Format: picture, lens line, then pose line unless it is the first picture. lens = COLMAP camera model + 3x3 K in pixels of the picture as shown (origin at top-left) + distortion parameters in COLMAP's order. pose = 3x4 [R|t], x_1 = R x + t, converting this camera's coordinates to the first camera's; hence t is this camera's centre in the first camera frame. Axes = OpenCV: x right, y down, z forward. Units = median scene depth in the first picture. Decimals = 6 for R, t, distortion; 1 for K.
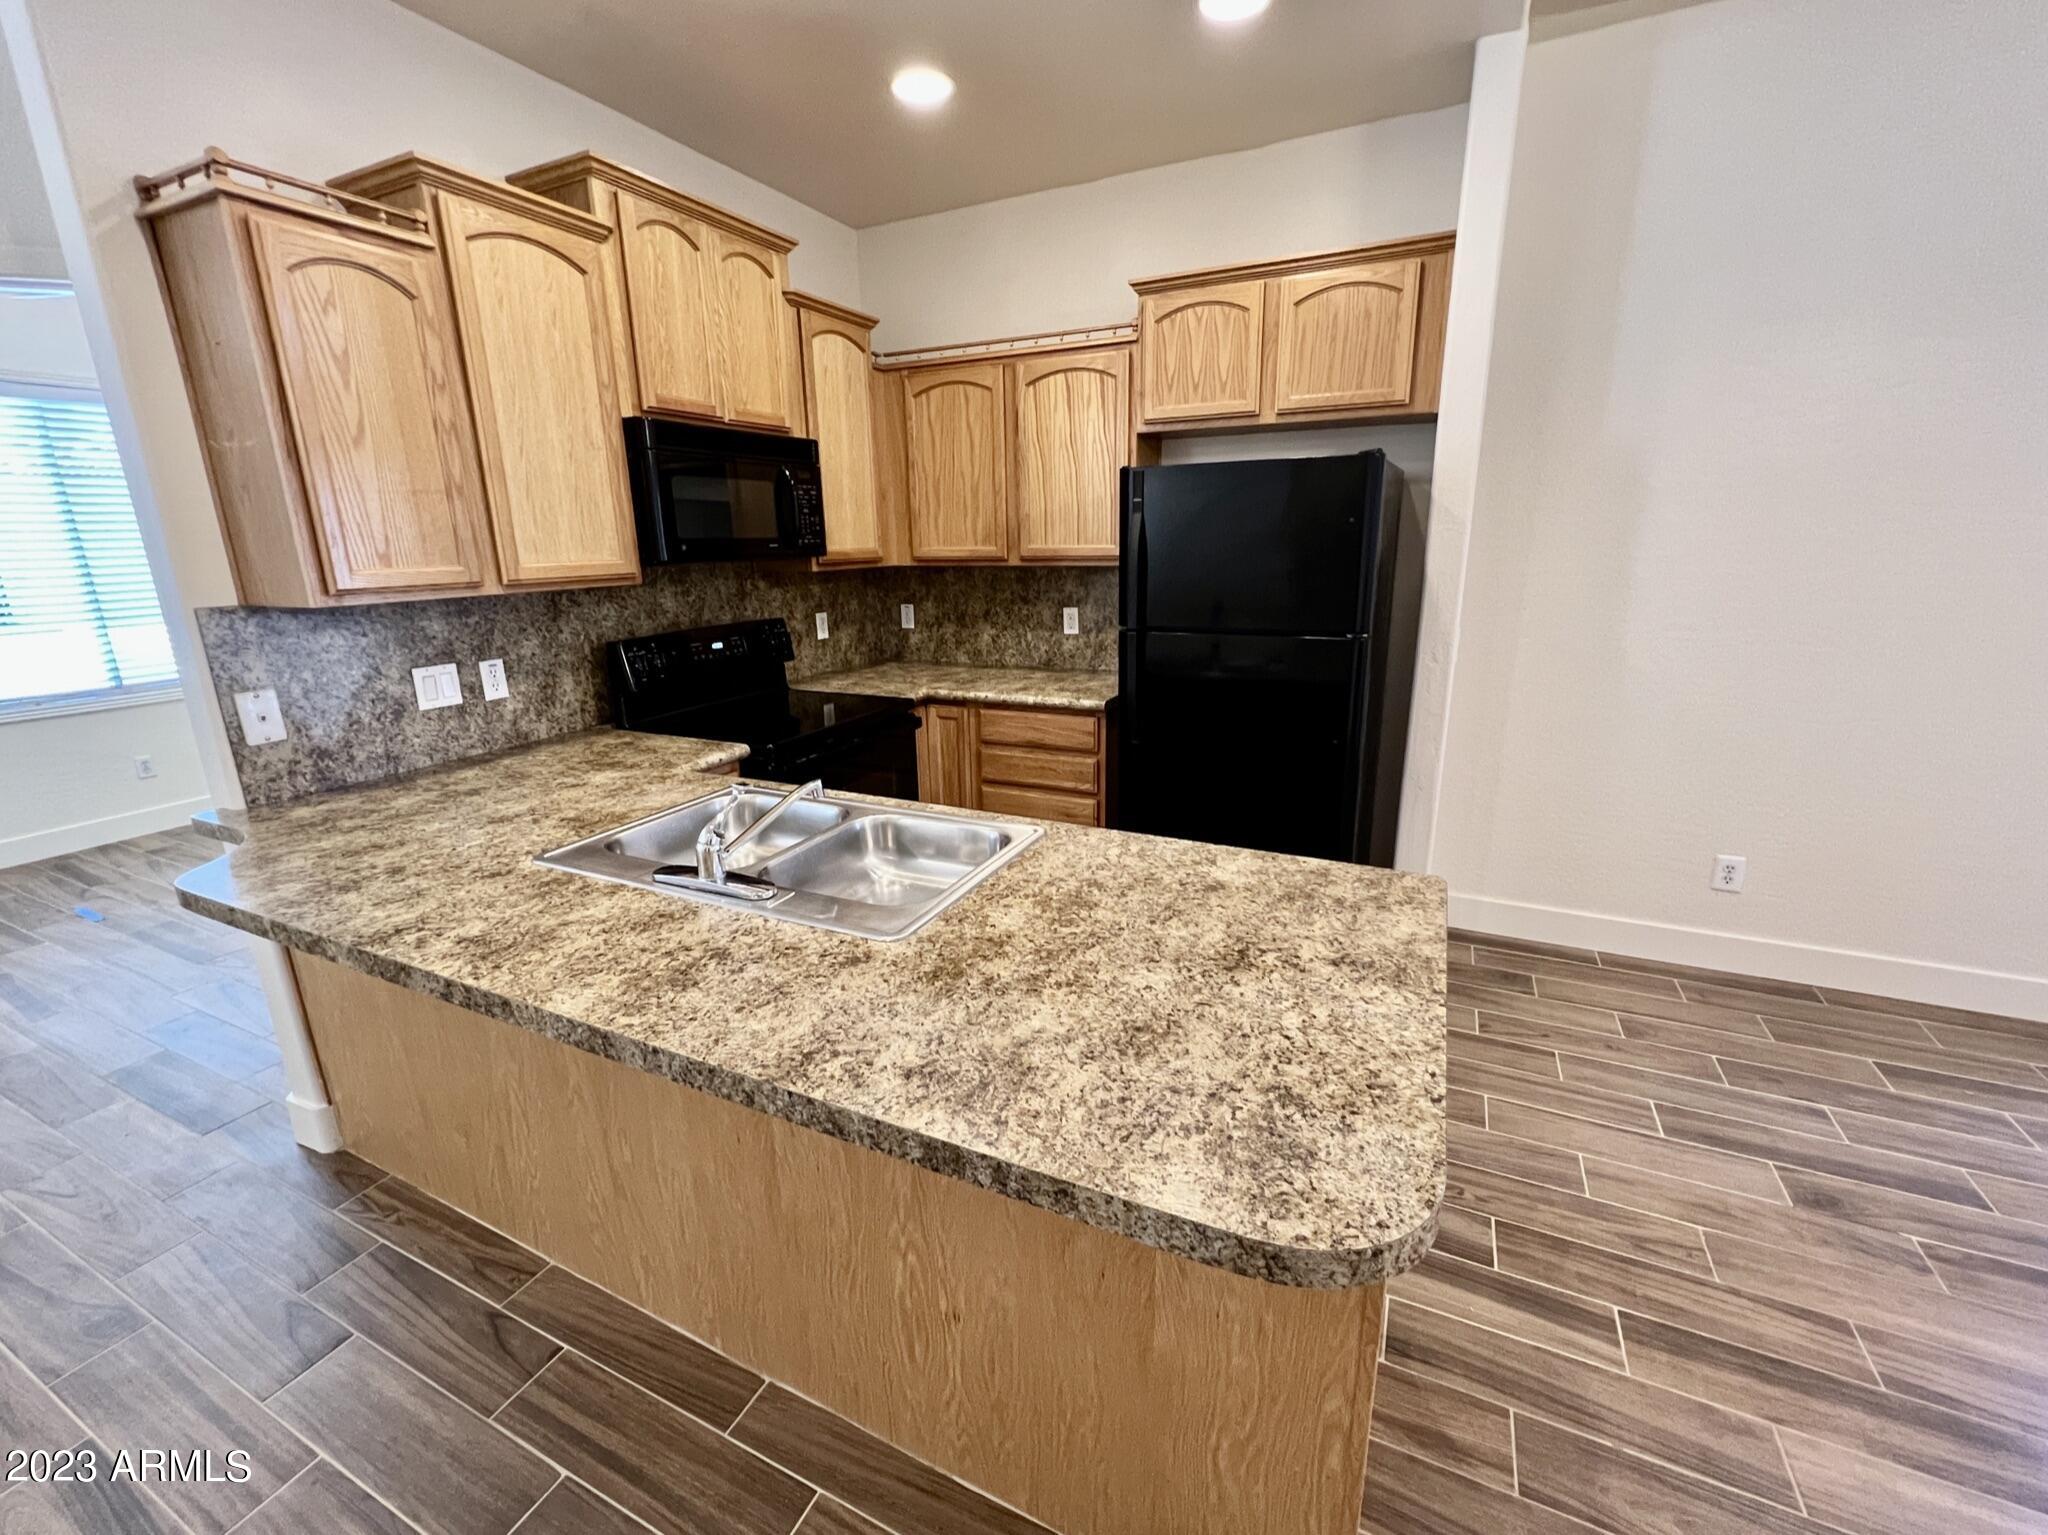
lens RADIAL K [[853.4, 0, 1020.1], [0, 853.4, 761.5], [0, 0, 1]] dist [-0.001997, 0.000063]
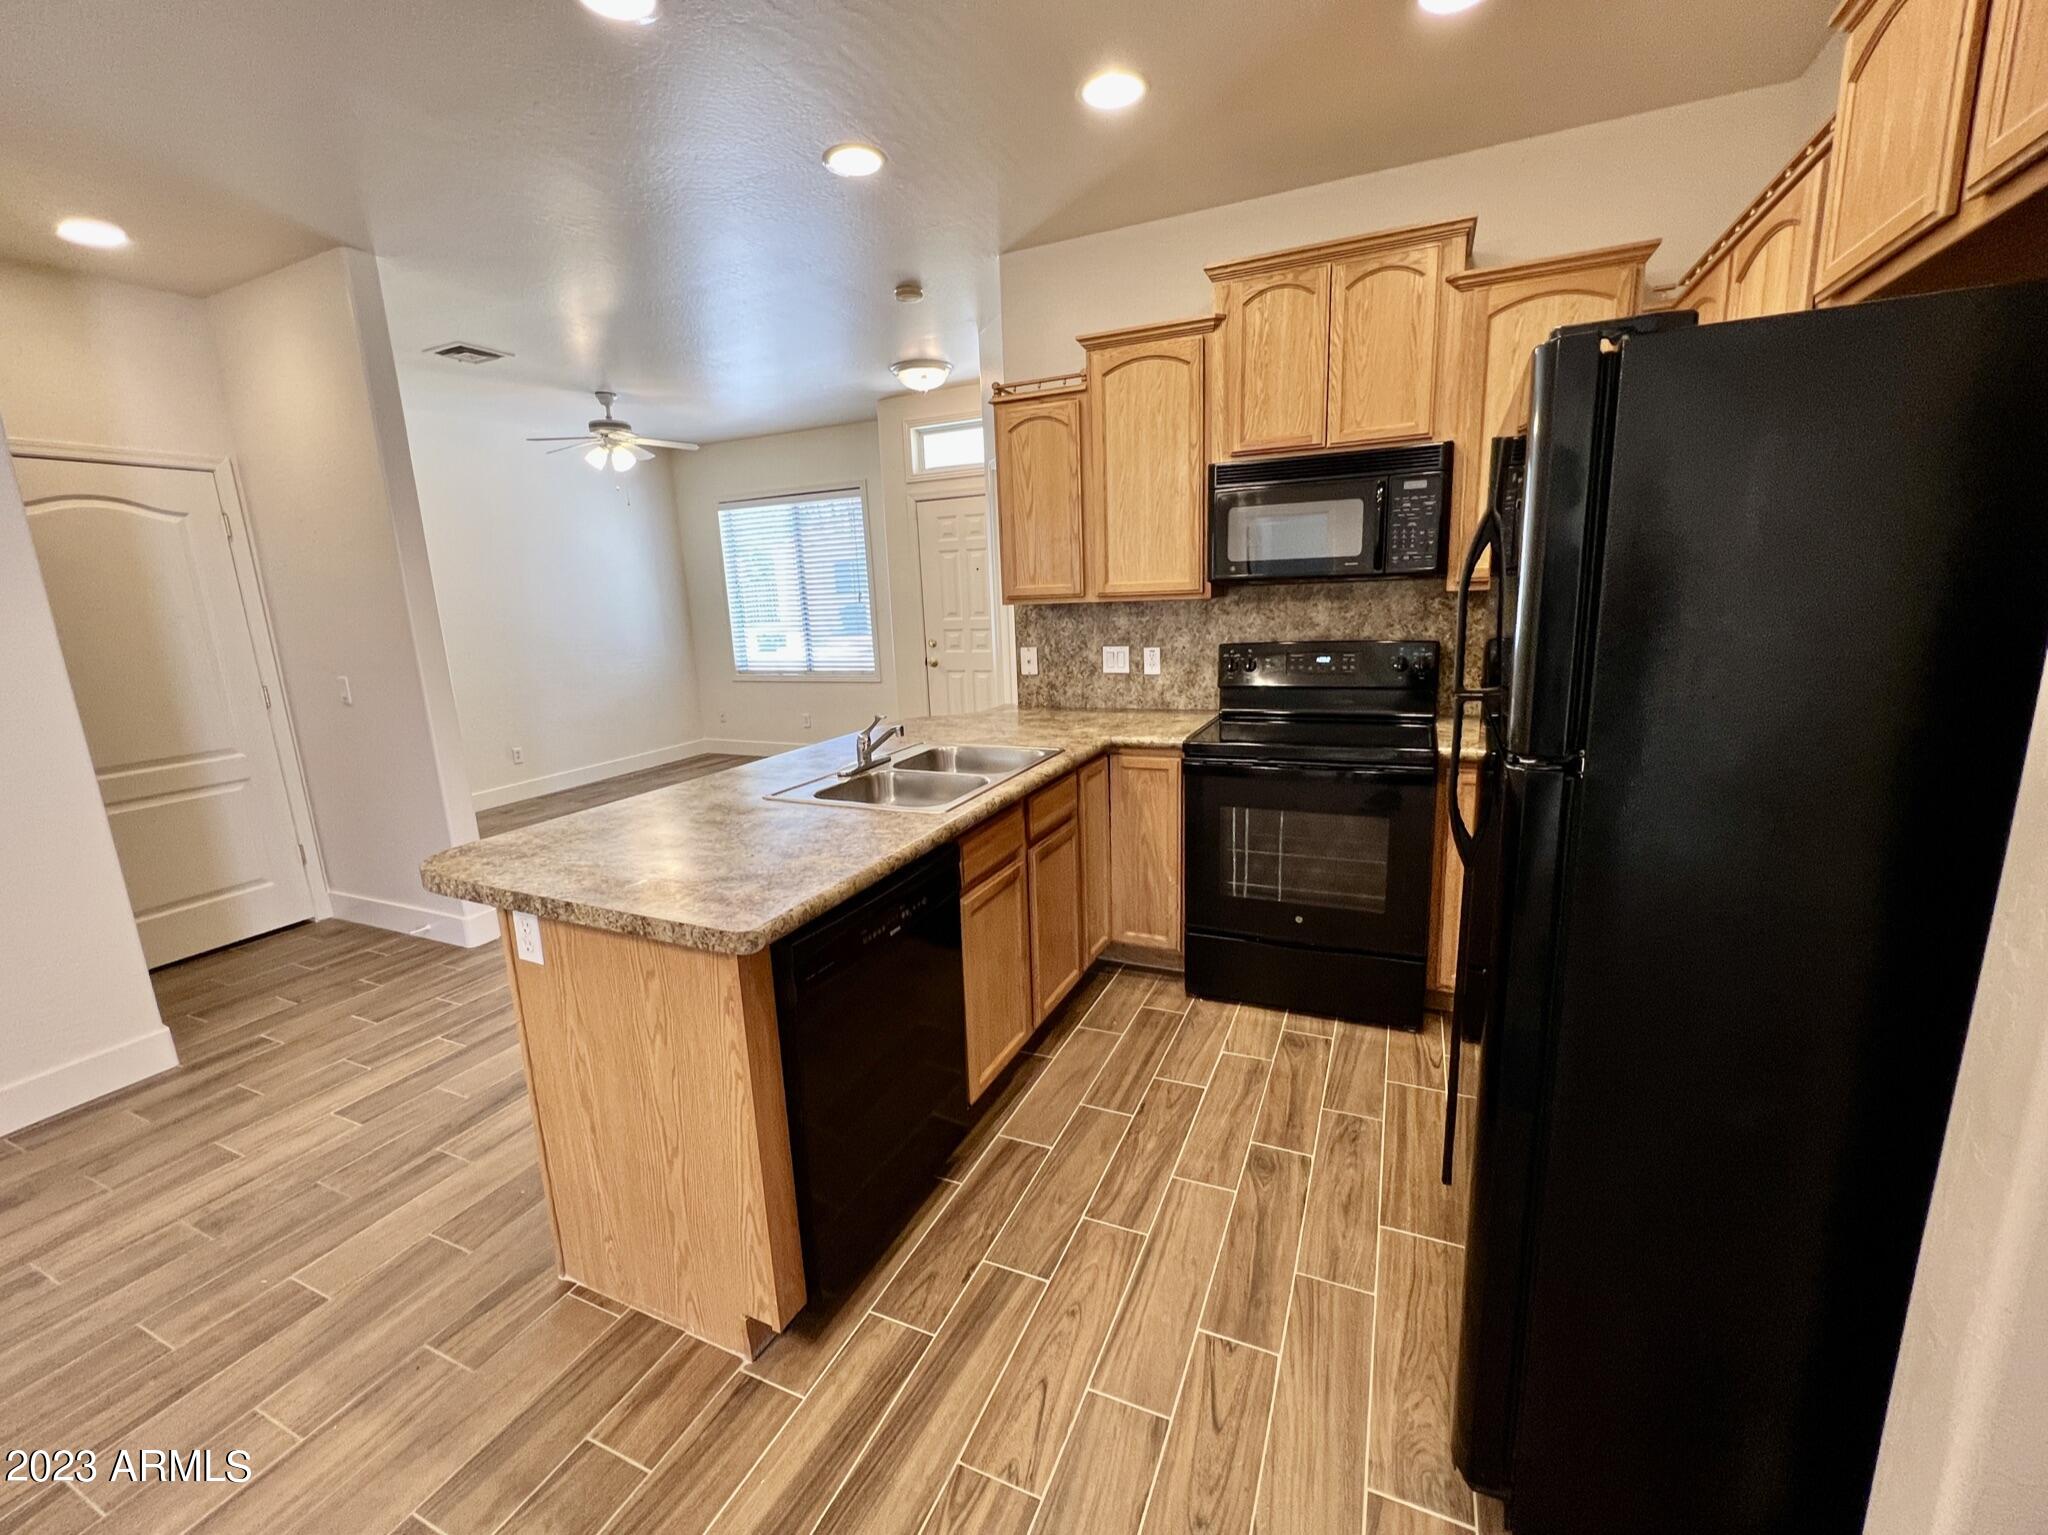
lens RADIAL K [[849.5, 0, 1021.6], [0, 849.5, 761.4], [0, 0, 1]] dist [-0.001630, 0.000373]
pose [[0.025996, 0.215933, -0.976062, 0.769665], [-0.220738, 0.953531, 0.205069, -0.168364], [0.974987, 0.210123, 0.072452, 0.667039]]
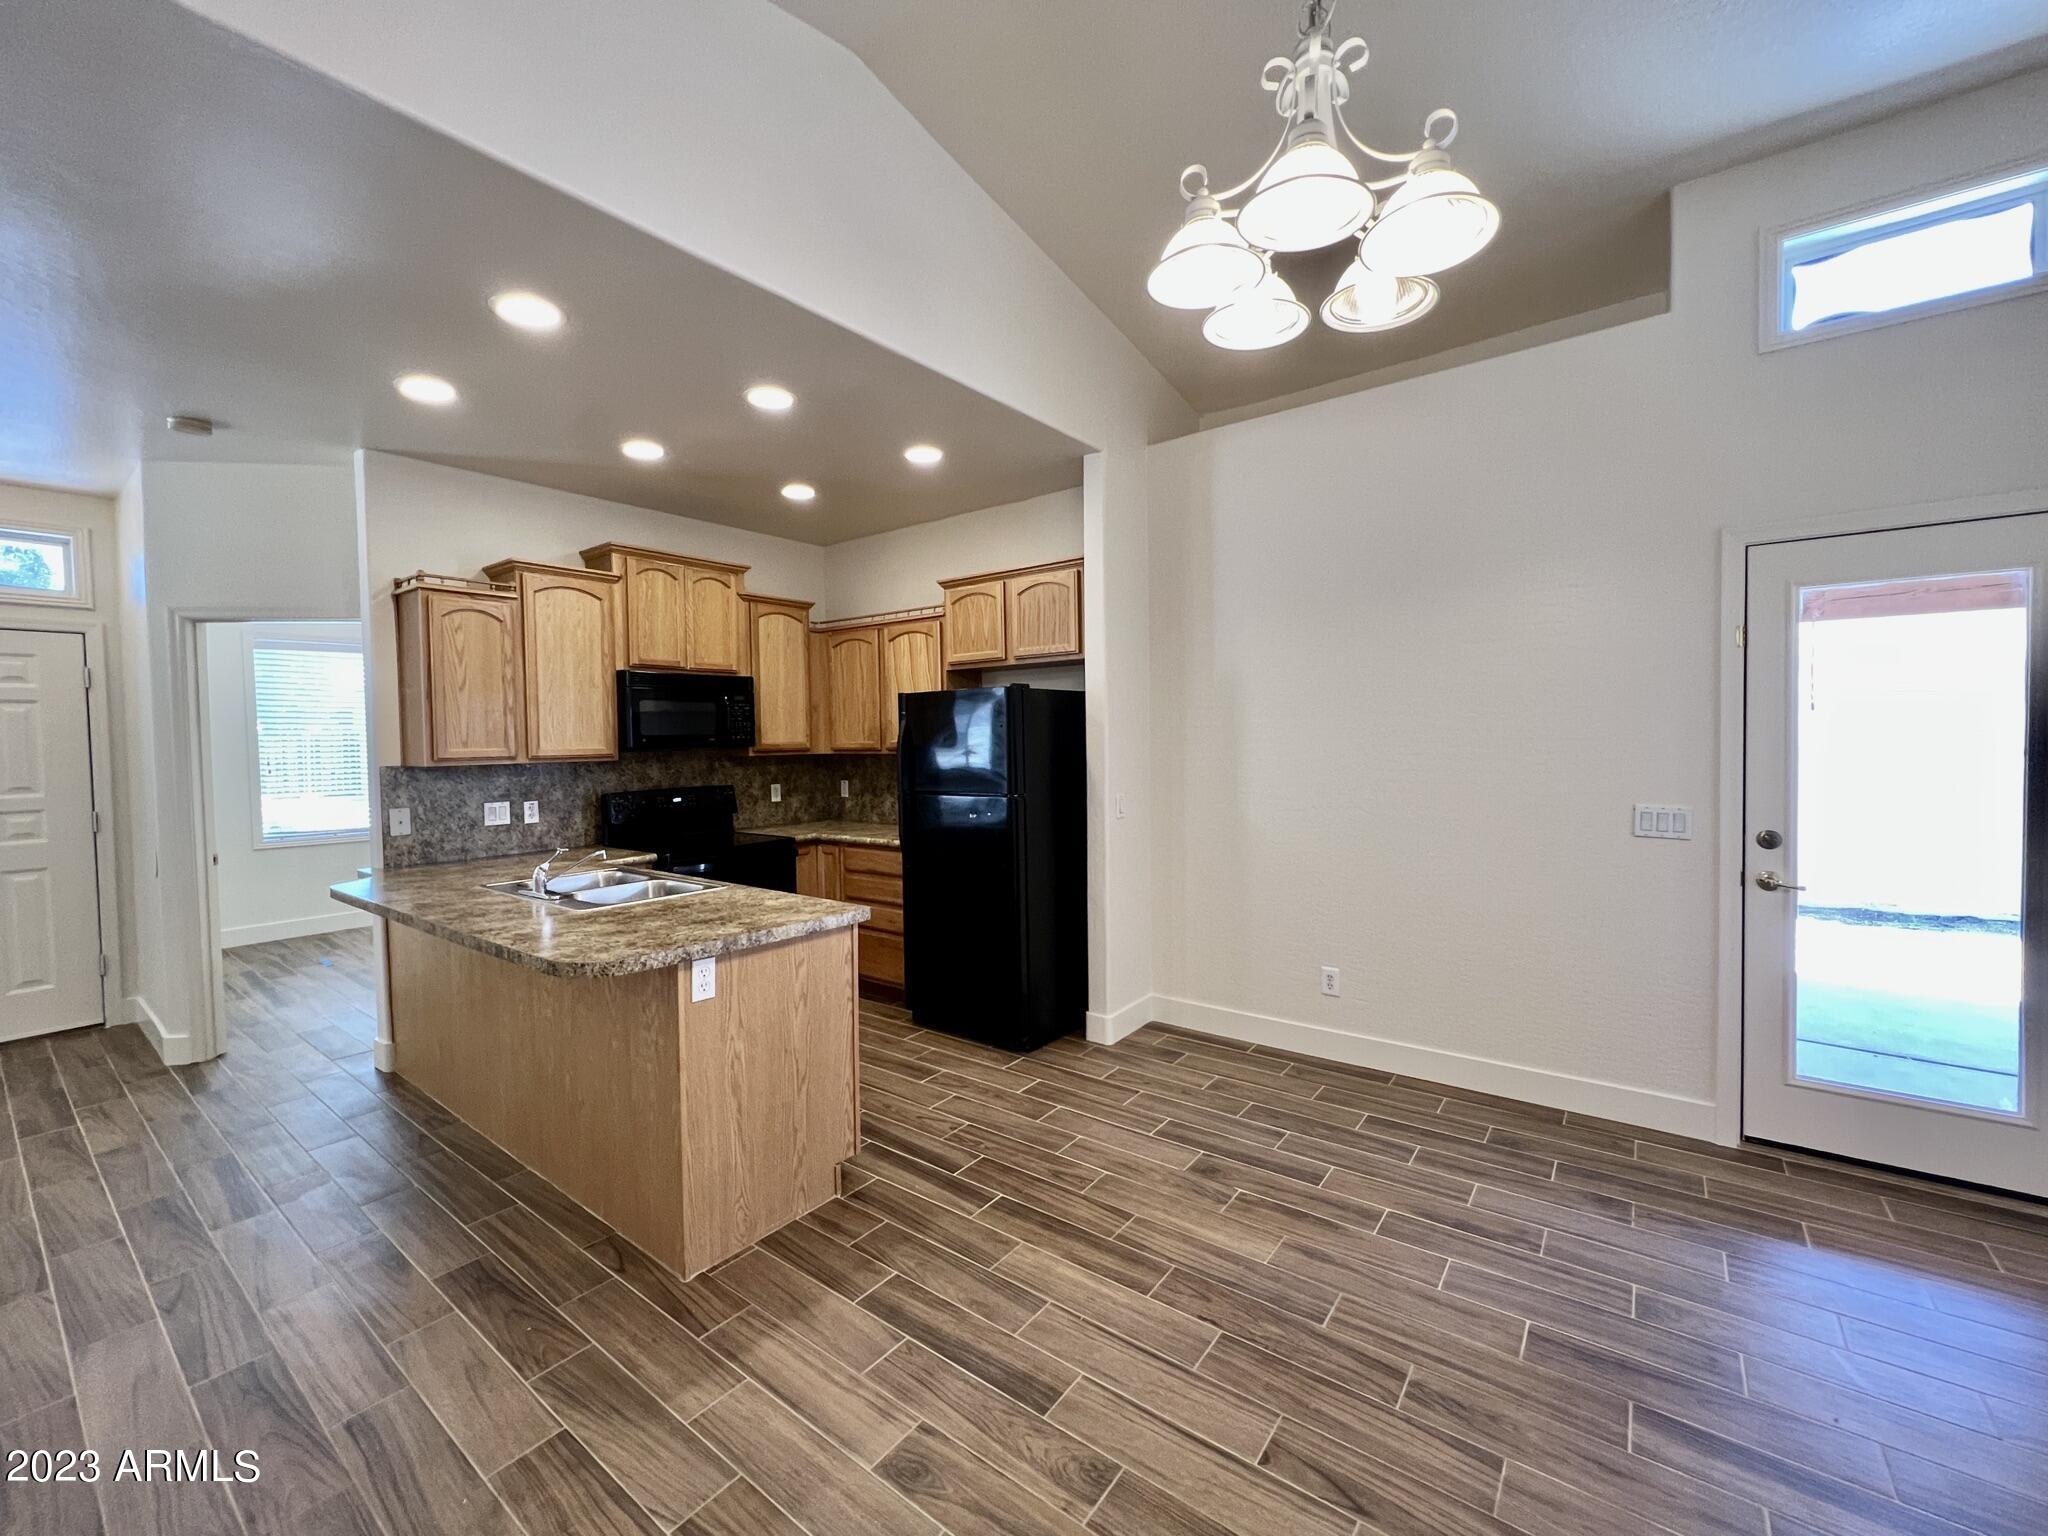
lens RADIAL K [[828.9, 0, 1018.2], [0, 828.9, 764.3], [0, 0, 1]] dist [-0.001626, 0.000027]
pose [[0.980017, 0.009281, -0.198695, 0.662306], [-0.053342, 0.974585, -0.217573, 0.118227], [0.191626, 0.223824, 0.955606, -0.435621]]
